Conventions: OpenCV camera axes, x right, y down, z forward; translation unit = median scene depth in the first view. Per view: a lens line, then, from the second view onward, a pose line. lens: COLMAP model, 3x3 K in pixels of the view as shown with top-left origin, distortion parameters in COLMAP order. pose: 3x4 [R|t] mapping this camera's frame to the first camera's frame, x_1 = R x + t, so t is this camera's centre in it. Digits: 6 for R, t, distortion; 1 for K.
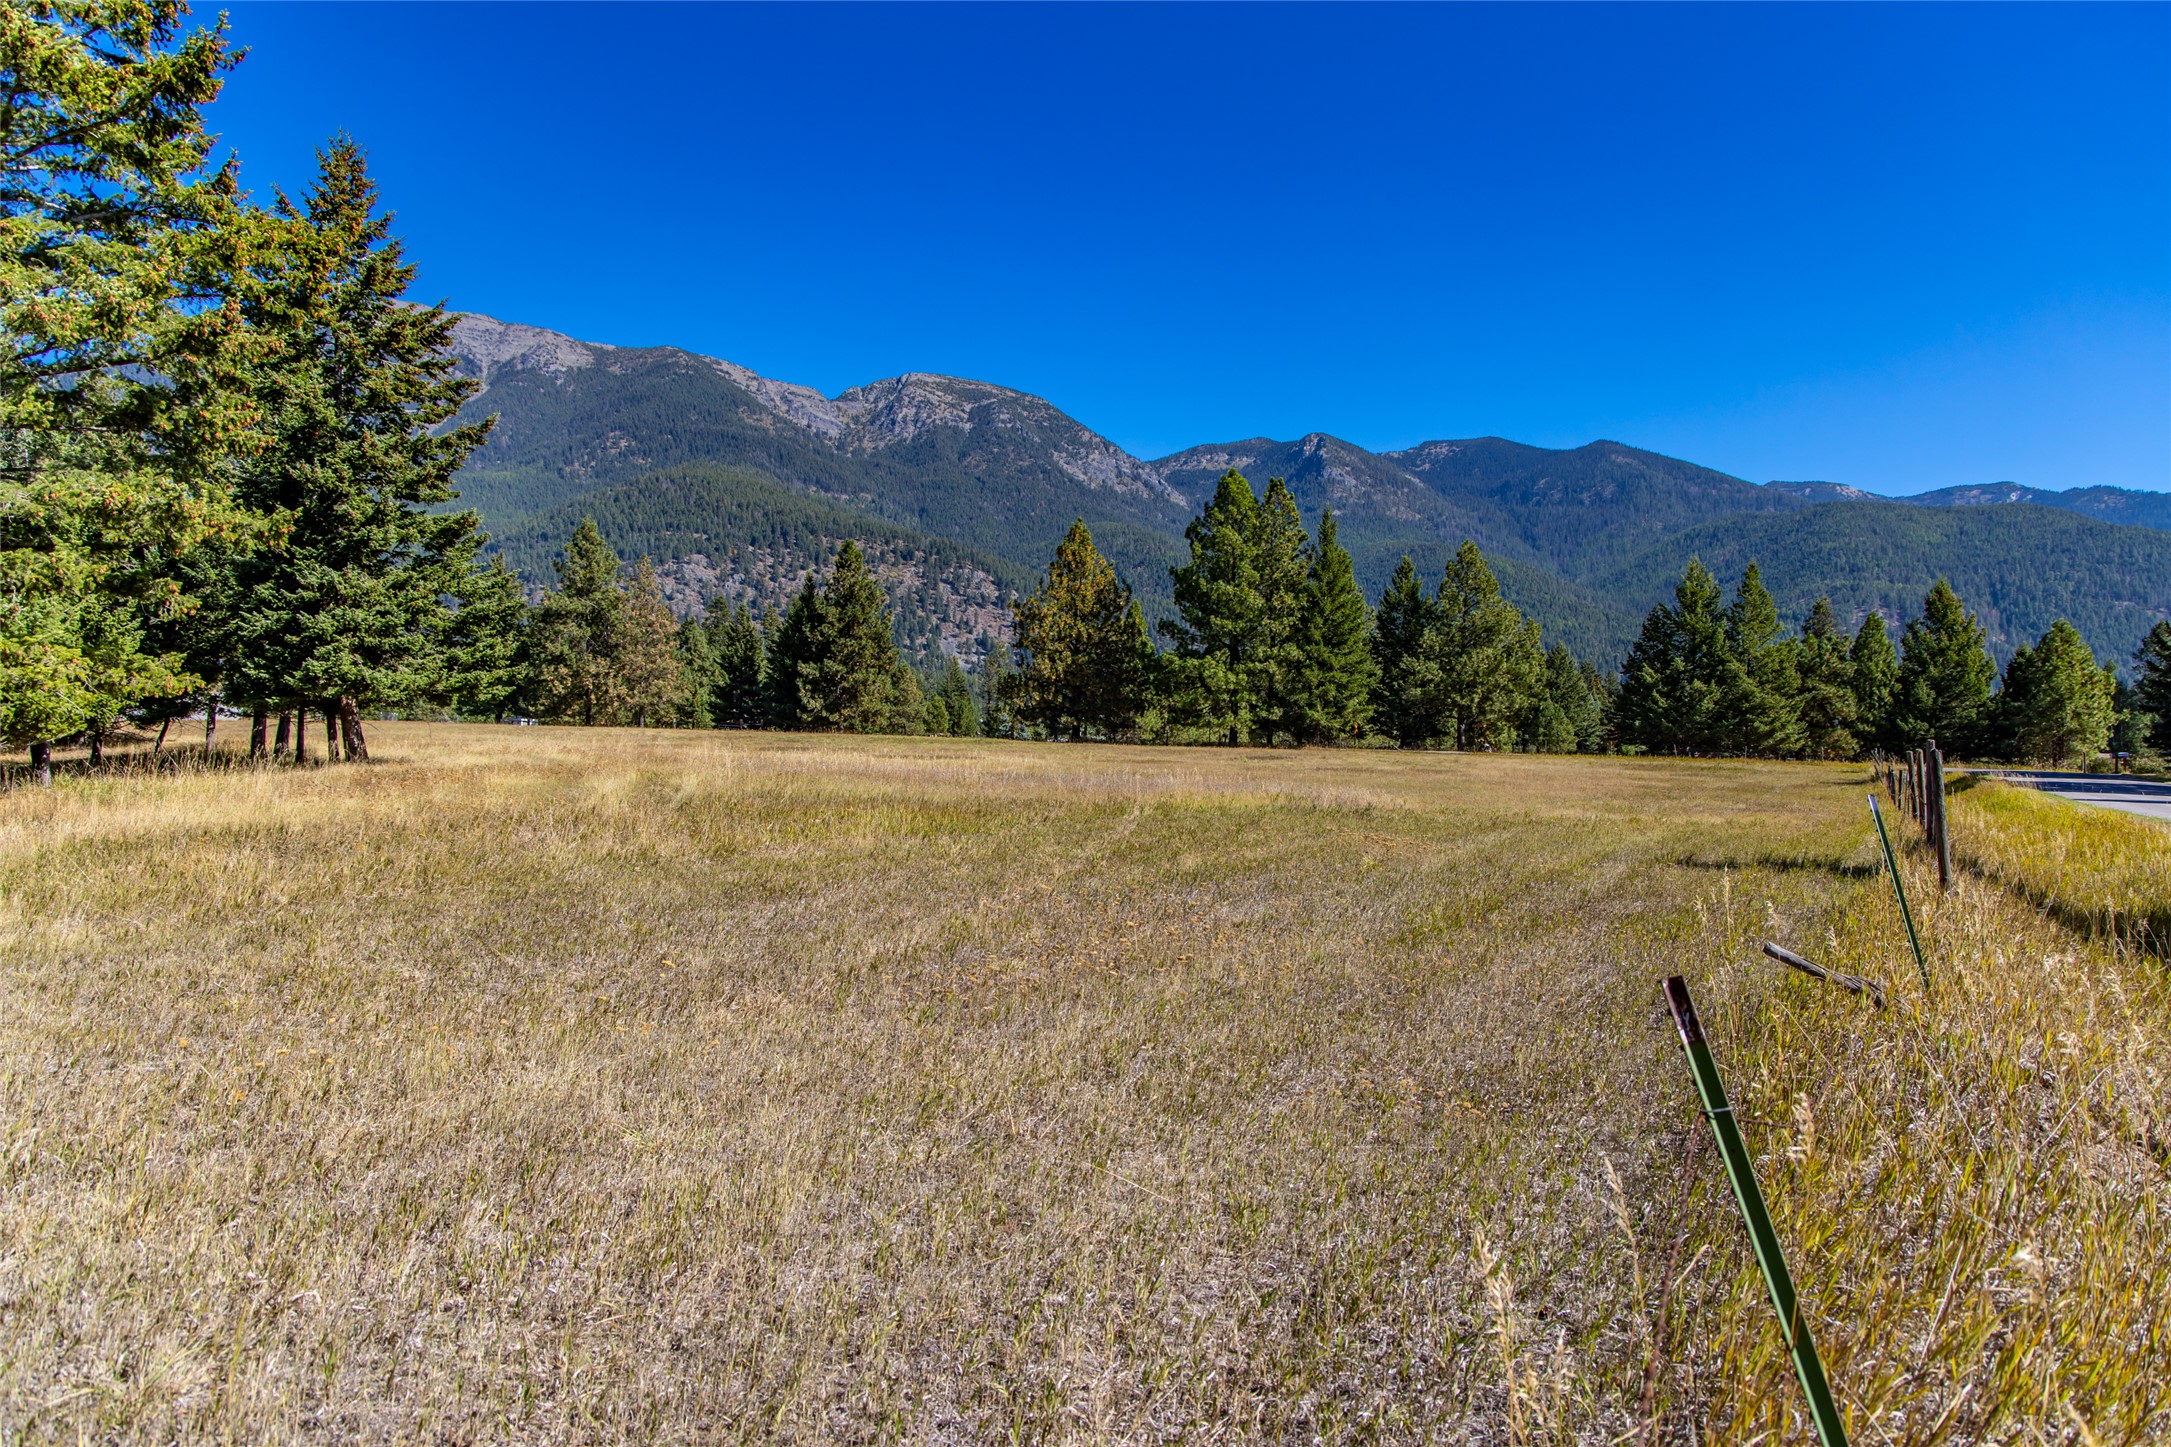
lens RADIAL K [[1430.3, 0, 1088.0], [0, 1430.3, 724.7], [0, 0, 1]] dist [-0.008734, 0.007659]
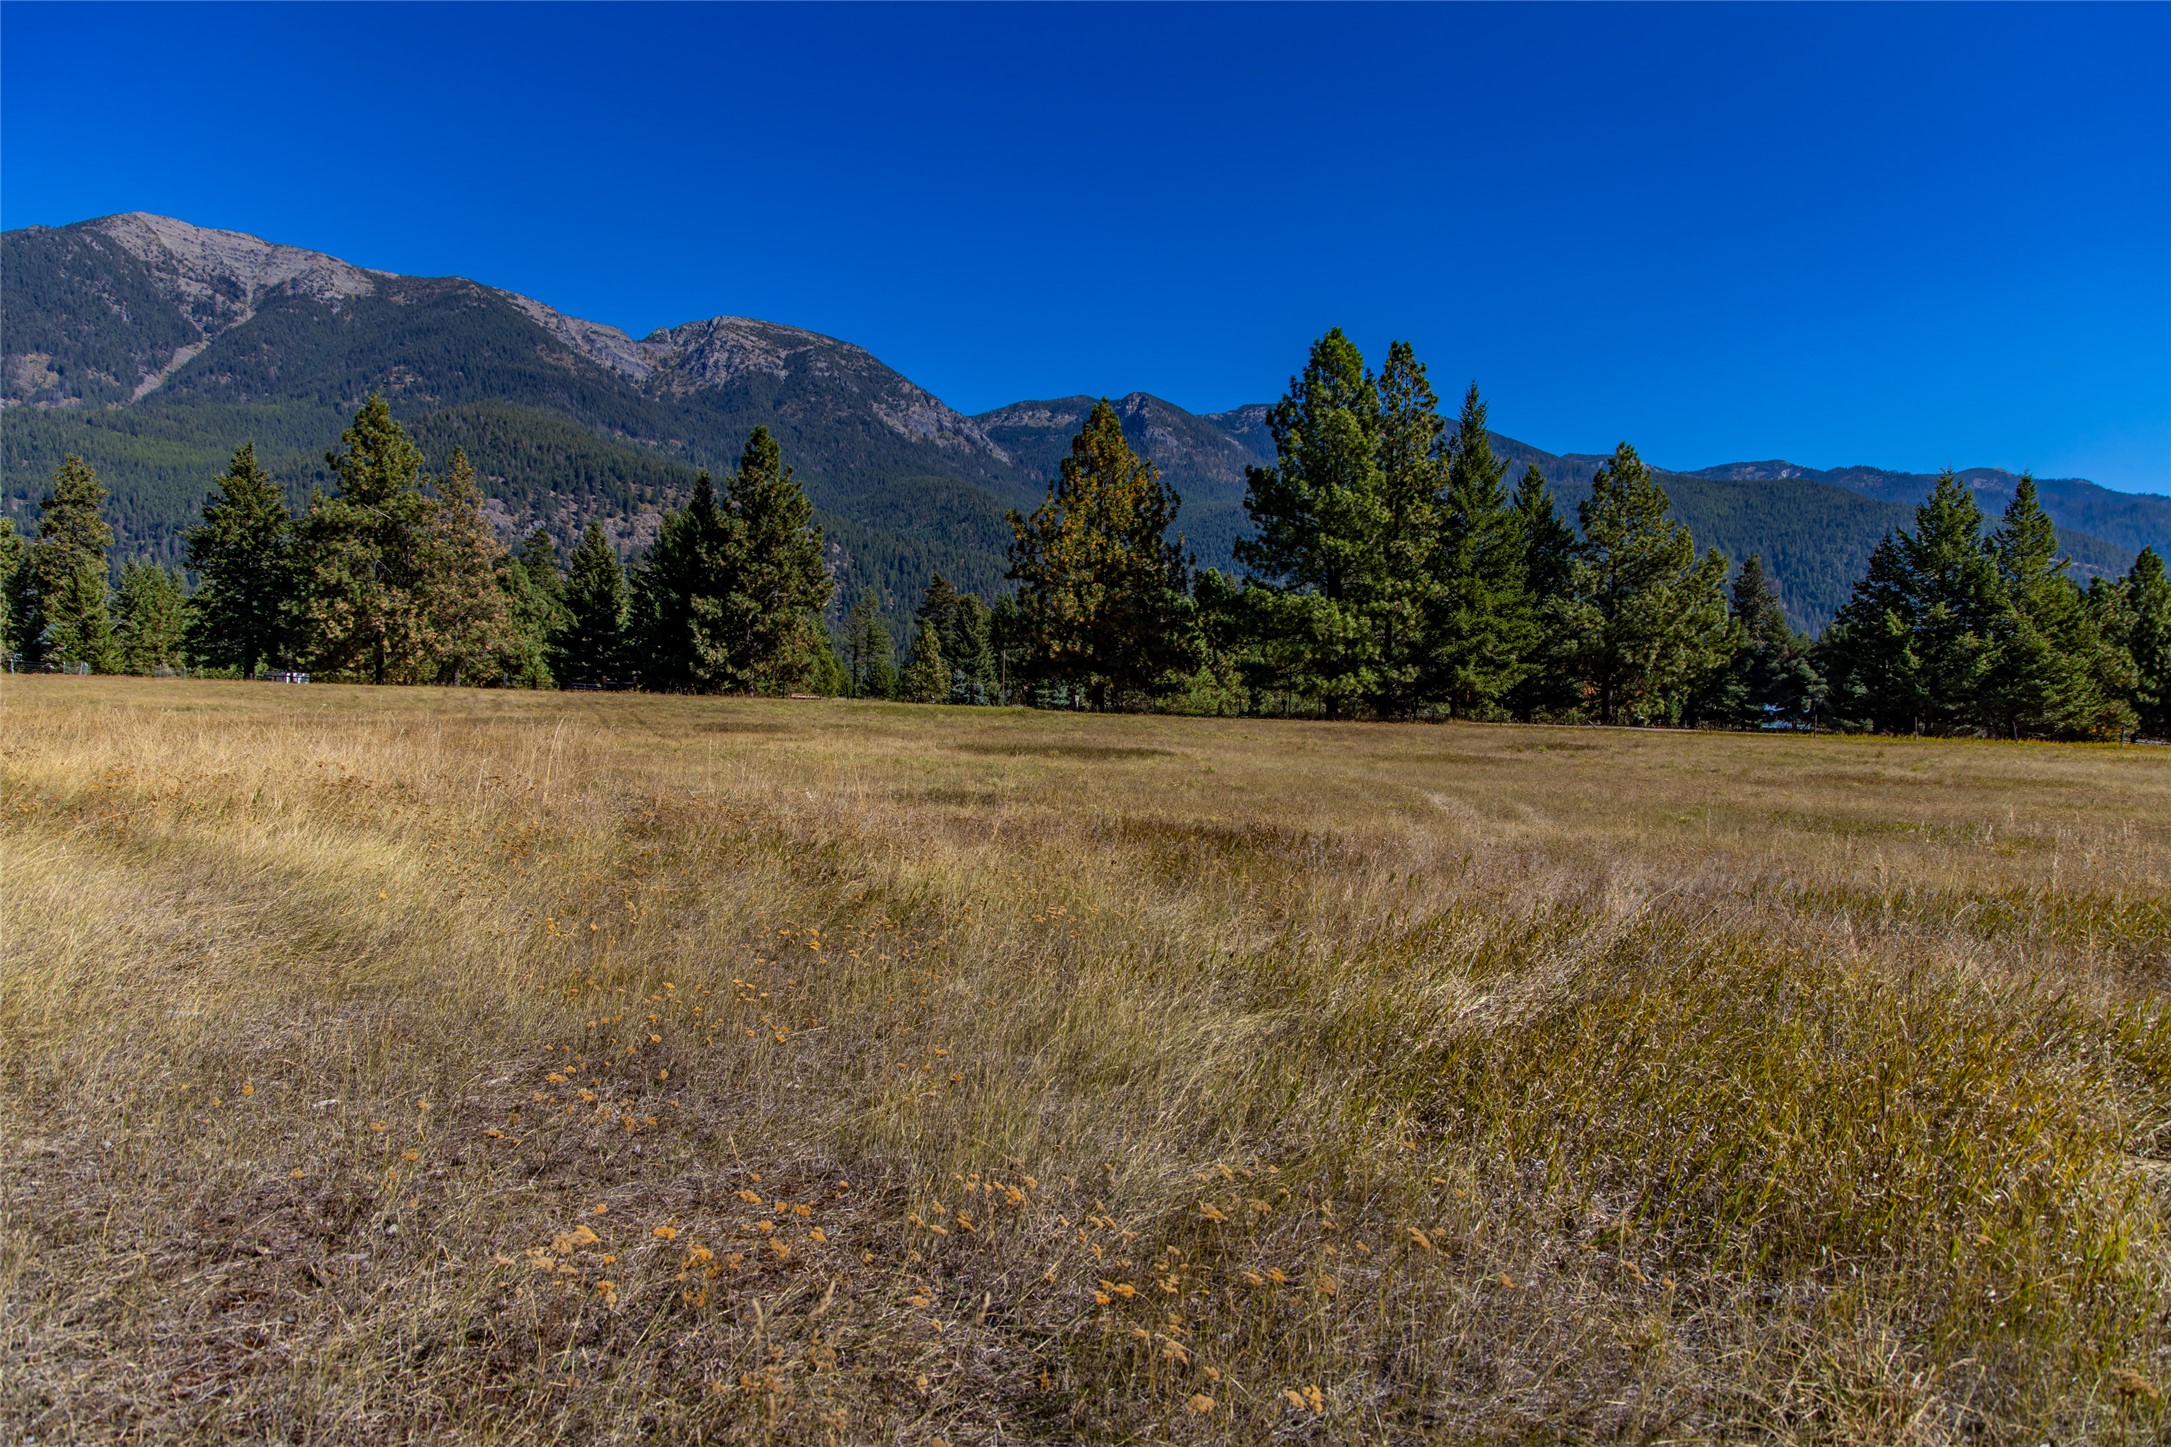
lens RADIAL K [[1430.3, 0, 1089.6], [0, 1430.3, 728.0], [0, 0, 1]] dist [-0.008734, 0.007659]
pose [[0.991618, 0.002388, 0.129180, -0.111140], [-0.006392, 0.999512, 0.030589, -0.001347], [-0.129043, -0.031159, 0.991149, 0.304105]]
